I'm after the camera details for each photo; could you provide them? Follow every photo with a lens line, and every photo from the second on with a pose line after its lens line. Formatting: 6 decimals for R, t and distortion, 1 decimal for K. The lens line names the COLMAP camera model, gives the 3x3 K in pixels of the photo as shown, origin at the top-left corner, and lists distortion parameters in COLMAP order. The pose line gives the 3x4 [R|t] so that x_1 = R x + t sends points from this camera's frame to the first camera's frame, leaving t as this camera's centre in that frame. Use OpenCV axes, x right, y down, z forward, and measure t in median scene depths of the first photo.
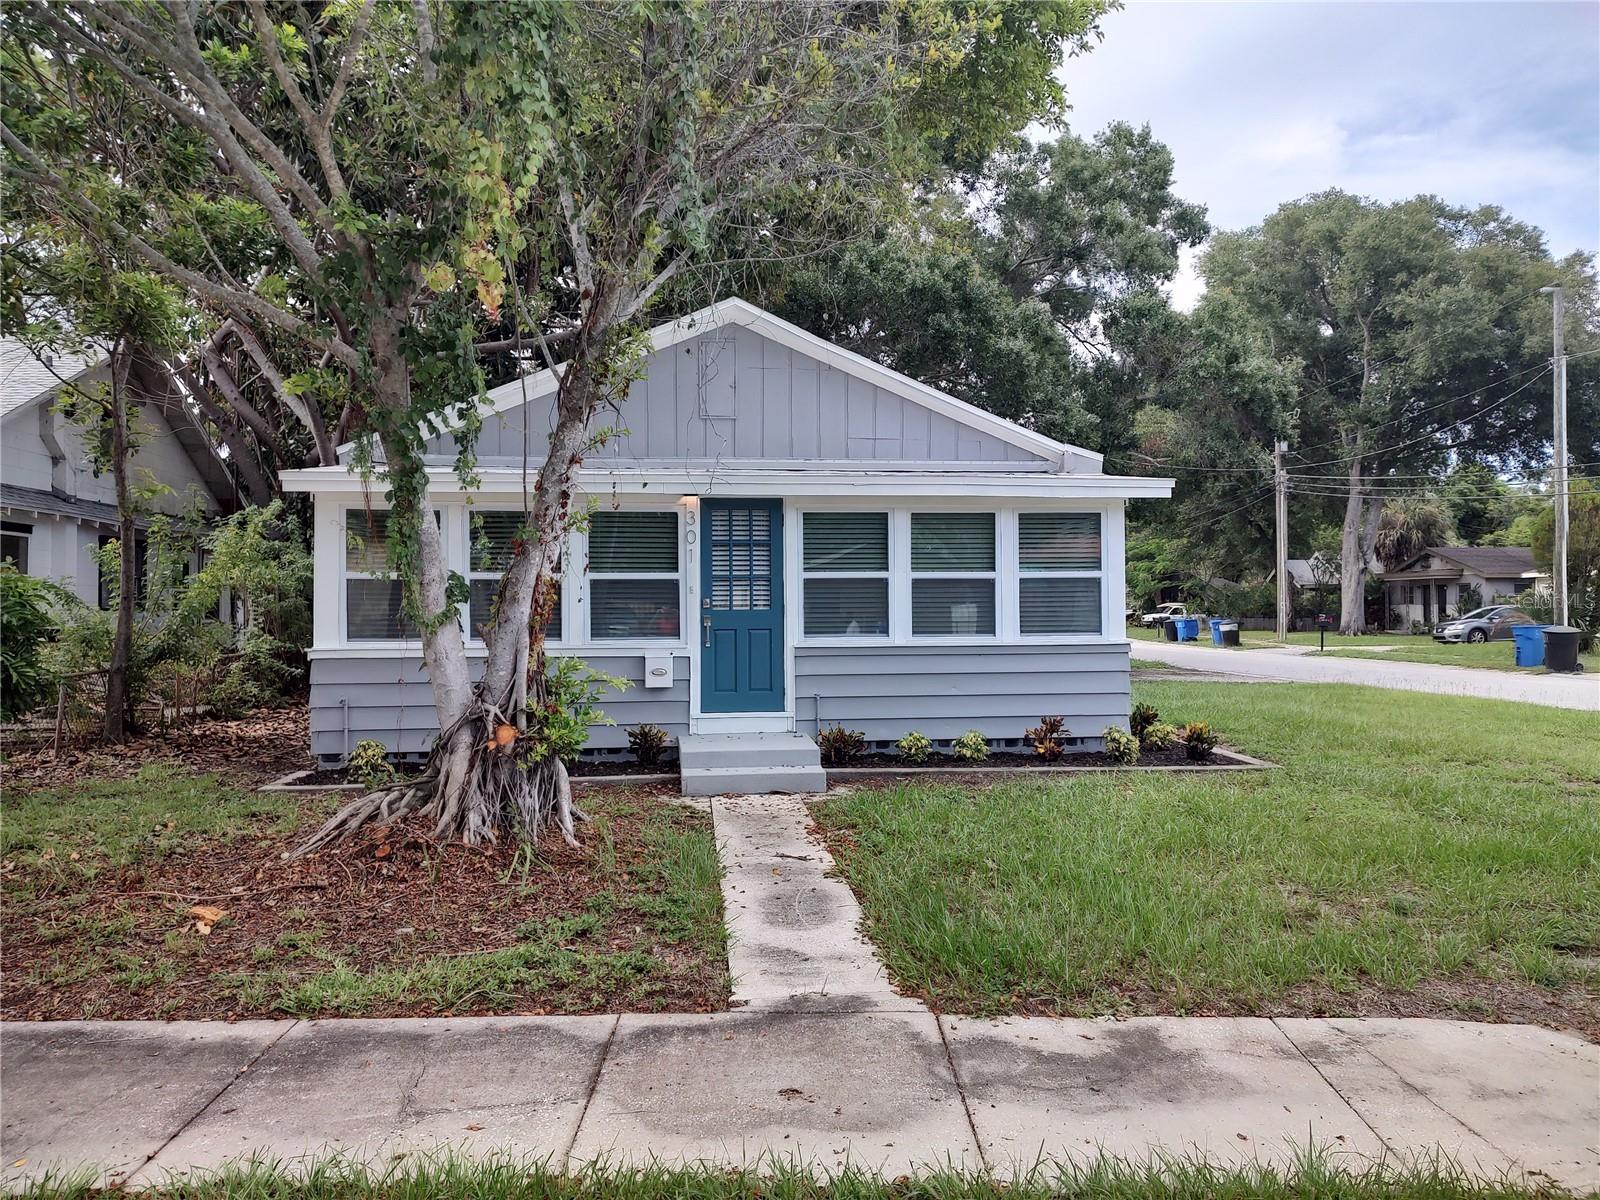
lens RADIAL K [[1109.2, 0, 800.1], [0, 1109.2, 599.0], [0, 0, 1]] dist [0.005728, -0.002112]
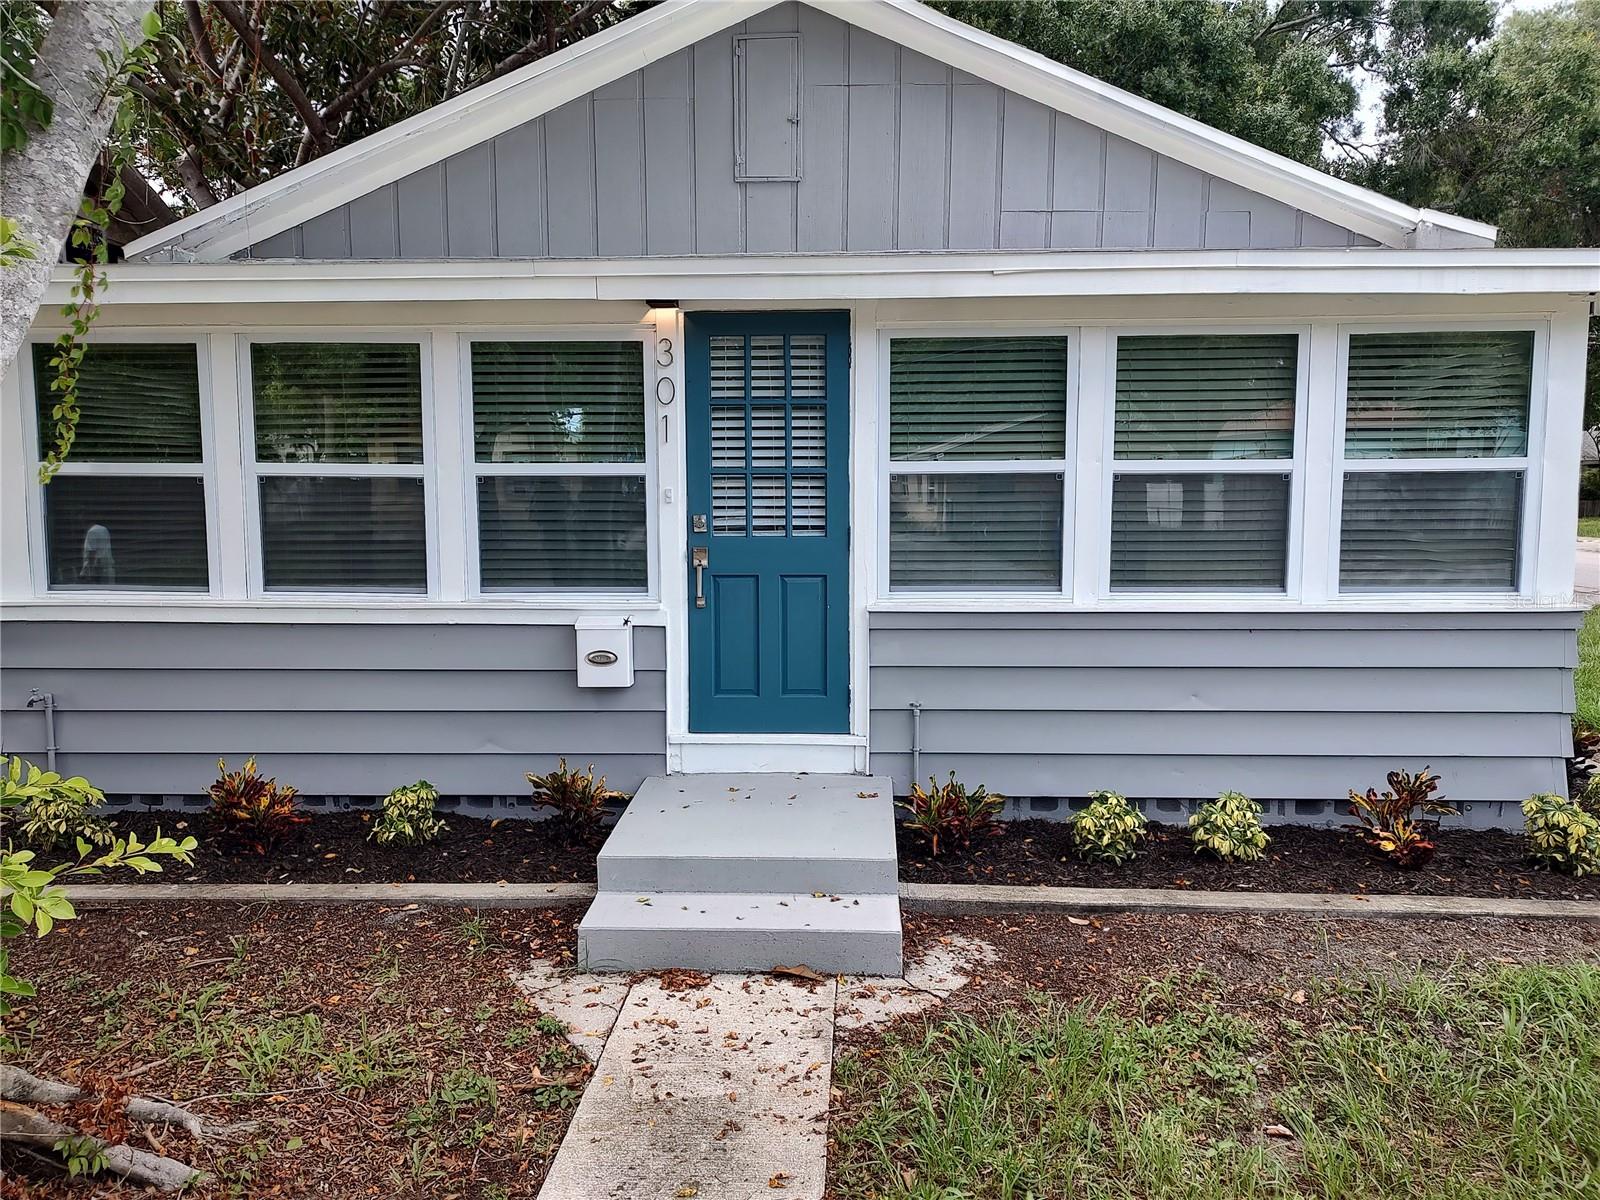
lens RADIAL K [[1109.2, 0, 796.8], [0, 1109.2, 609.1], [0, 0, 1]] dist [0.005728, -0.002112]
pose [[0.986797, 0.021052, -0.160586, 0.043262], [-0.001431, 0.992611, 0.121333, -0.018655], [0.161954, -0.119501, 0.979536, 0.499294]]
